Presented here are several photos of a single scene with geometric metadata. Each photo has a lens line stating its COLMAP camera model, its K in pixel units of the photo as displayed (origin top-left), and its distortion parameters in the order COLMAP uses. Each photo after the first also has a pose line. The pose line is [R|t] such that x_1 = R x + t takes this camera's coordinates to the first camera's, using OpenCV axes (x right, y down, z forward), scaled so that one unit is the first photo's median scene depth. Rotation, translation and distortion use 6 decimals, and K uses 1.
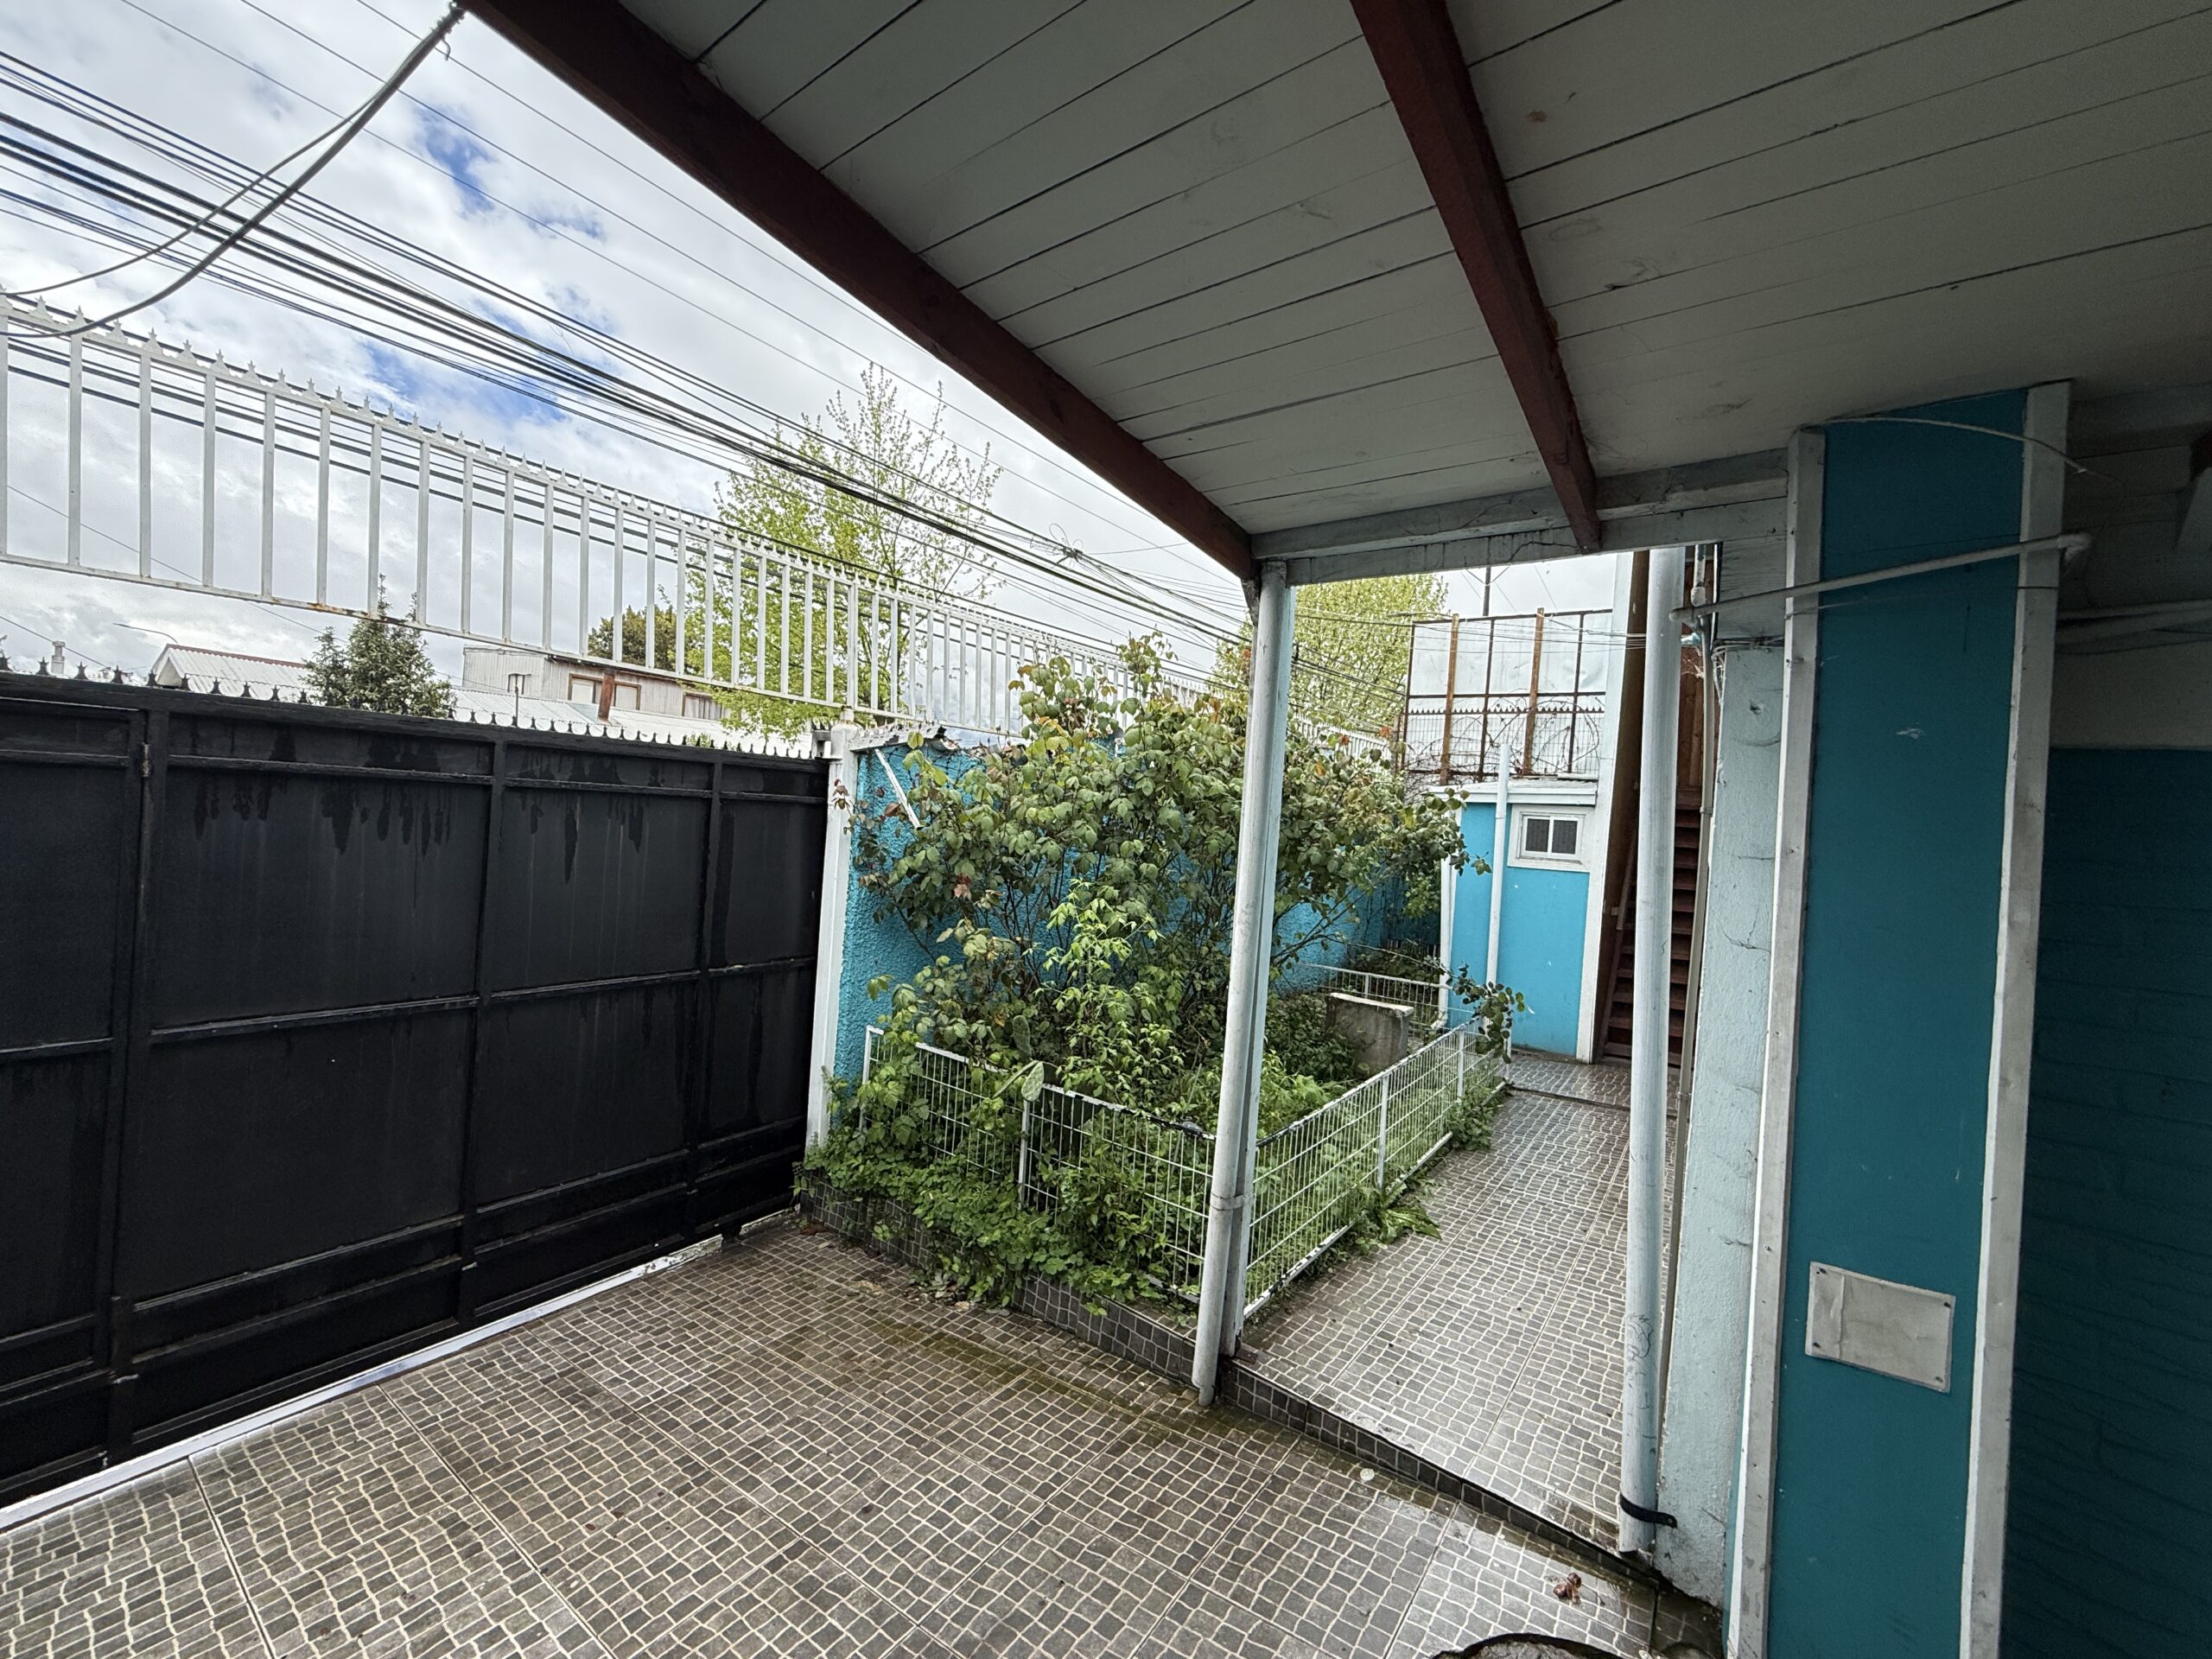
lens RADIAL K [[877.4, 0, 1100.4], [0, 877.4, 827.4], [0, 0, 1]] dist [0.001171, -0.000349]
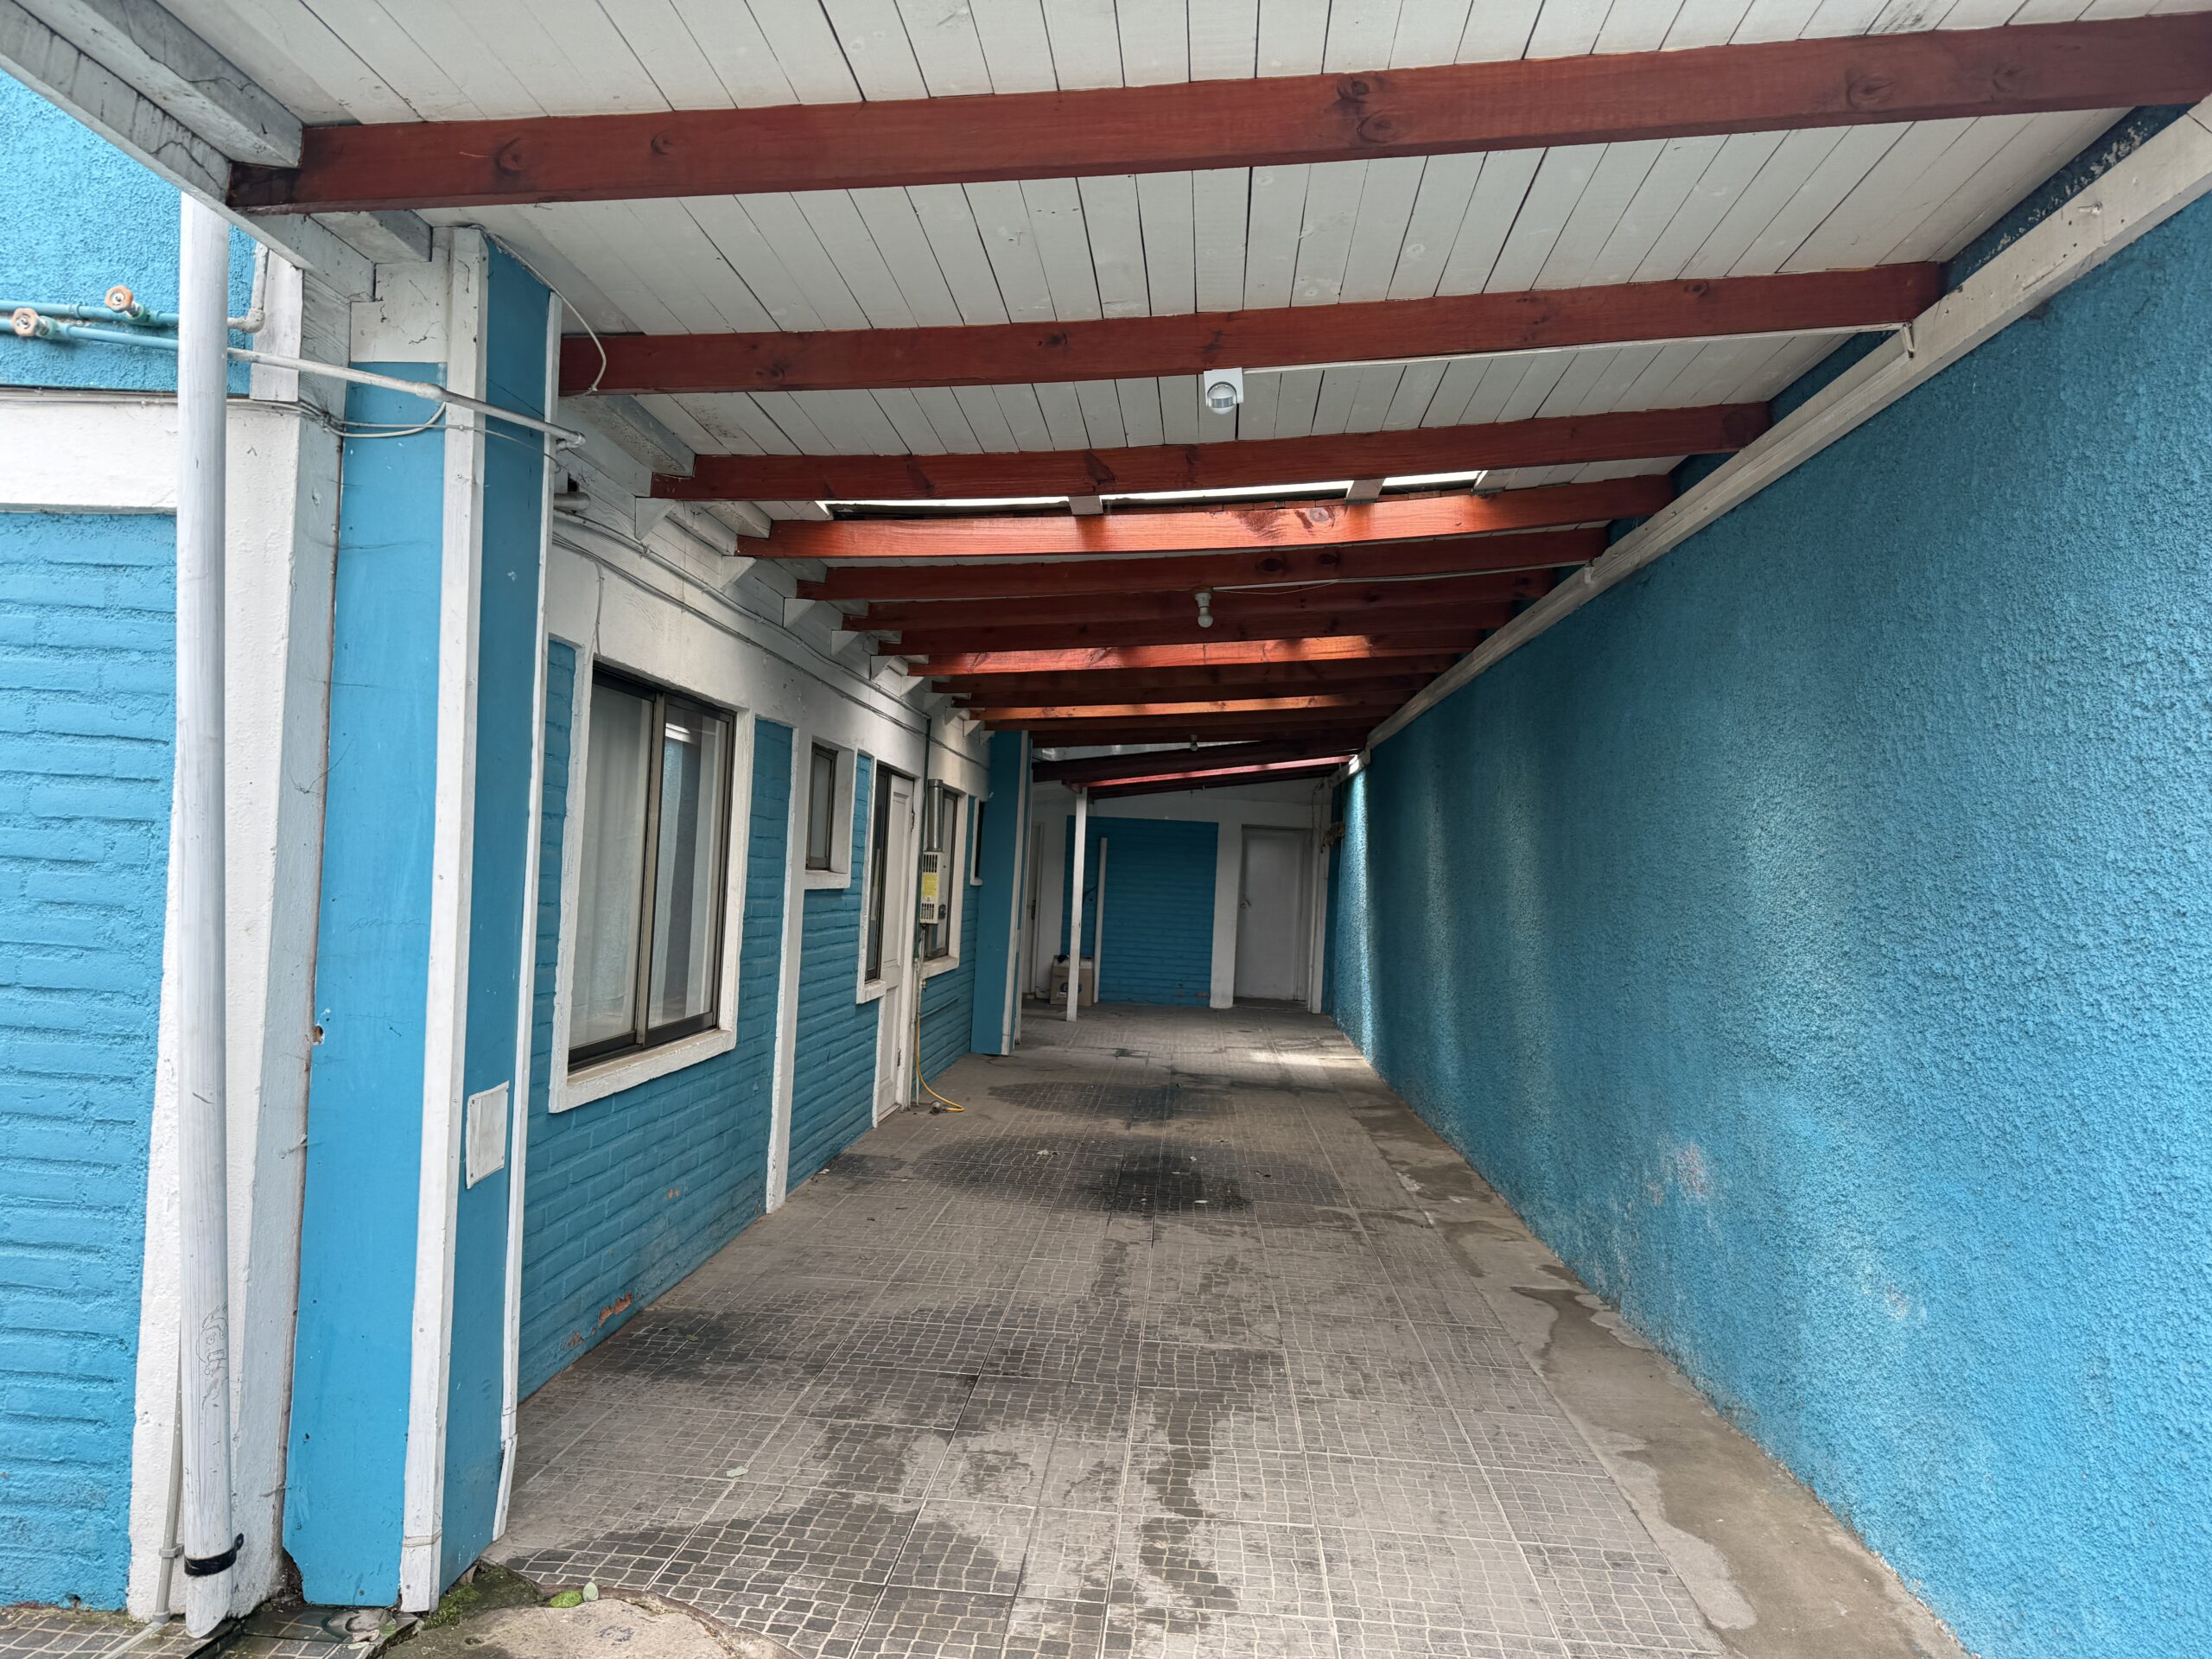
lens RADIAL K [[1545.7, 0, 1095.1], [0, 1545.7, 843.4], [0, 0, 1]] dist [0.051291, -0.066510]
pose [[-0.536361, -0.077700, 0.840405, -1.037258], [-0.074540, 0.996223, 0.044533, 0.077445], [-0.840691, -0.038758, -0.540127, 1.375497]]
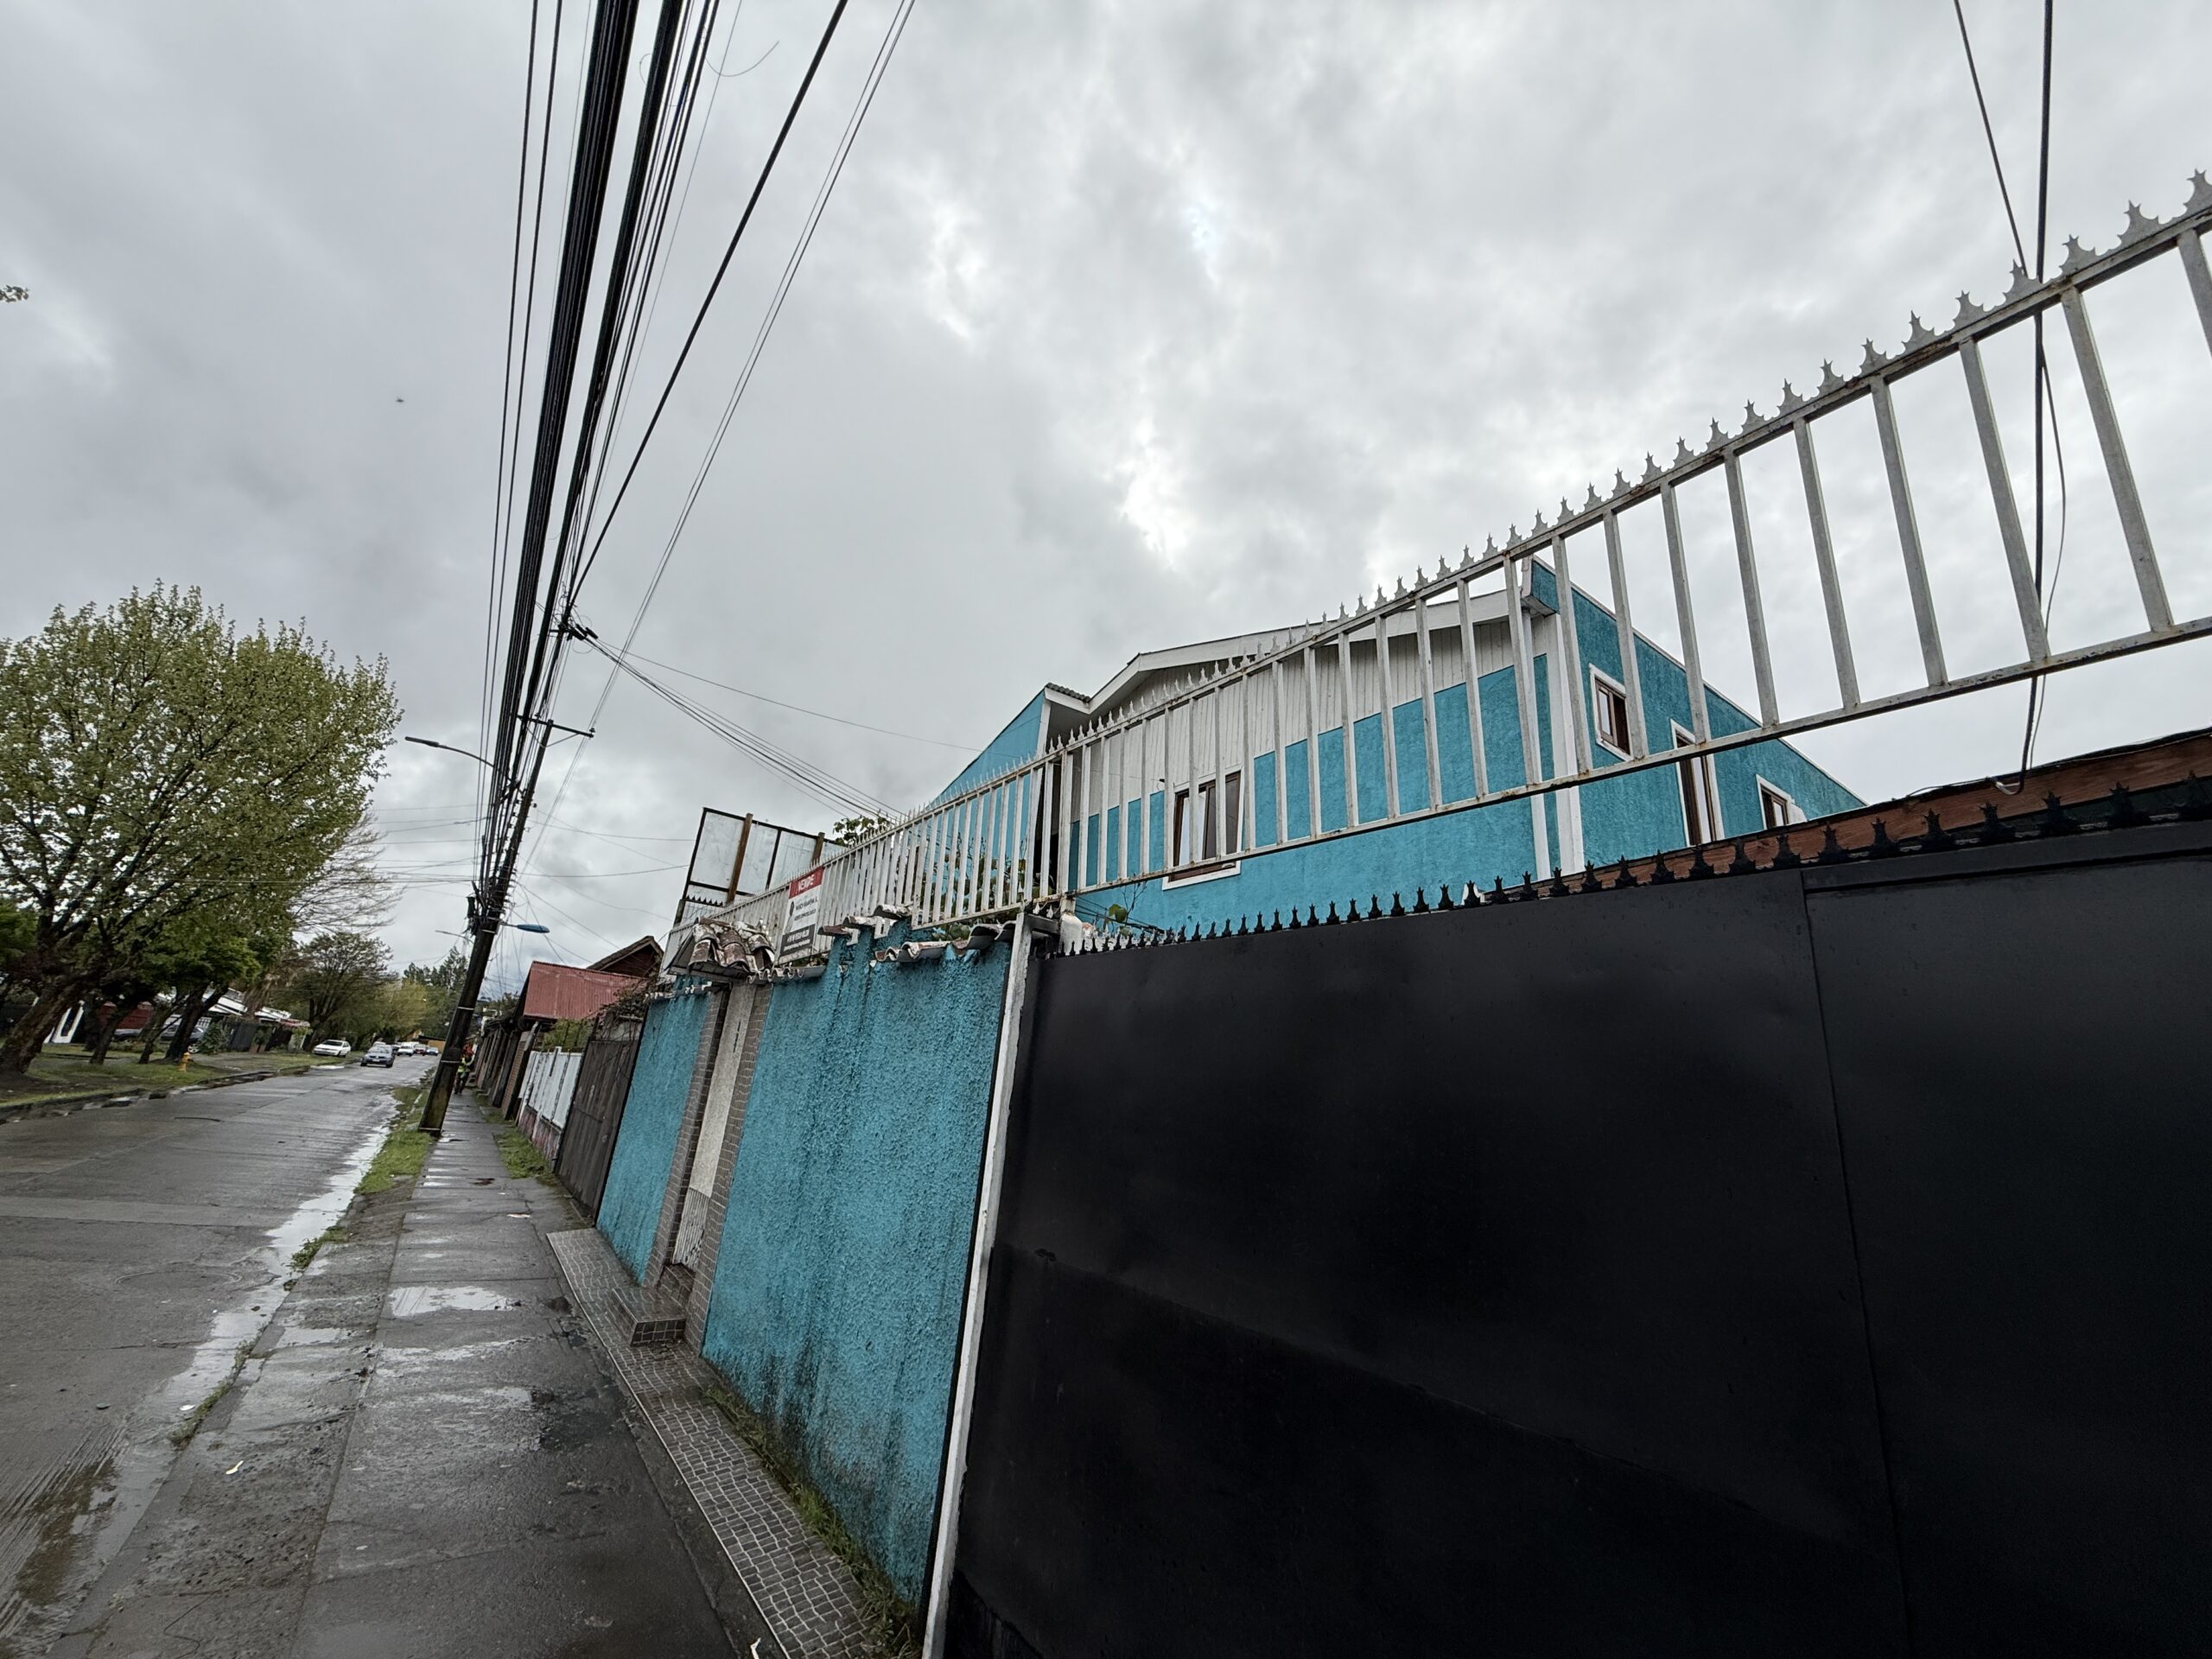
lens RADIAL K [[878.6, 0, 1100.7], [0, 878.6, 827.2], [0, 0, 1]] dist [0.001080, 0.000132]
pose [[0.319764, 0.249574, 0.914037, -2.651520], [-0.058803, 0.968053, -0.243752, -0.002289], [-0.945671, 0.024195, 0.324225, 1.795466]]
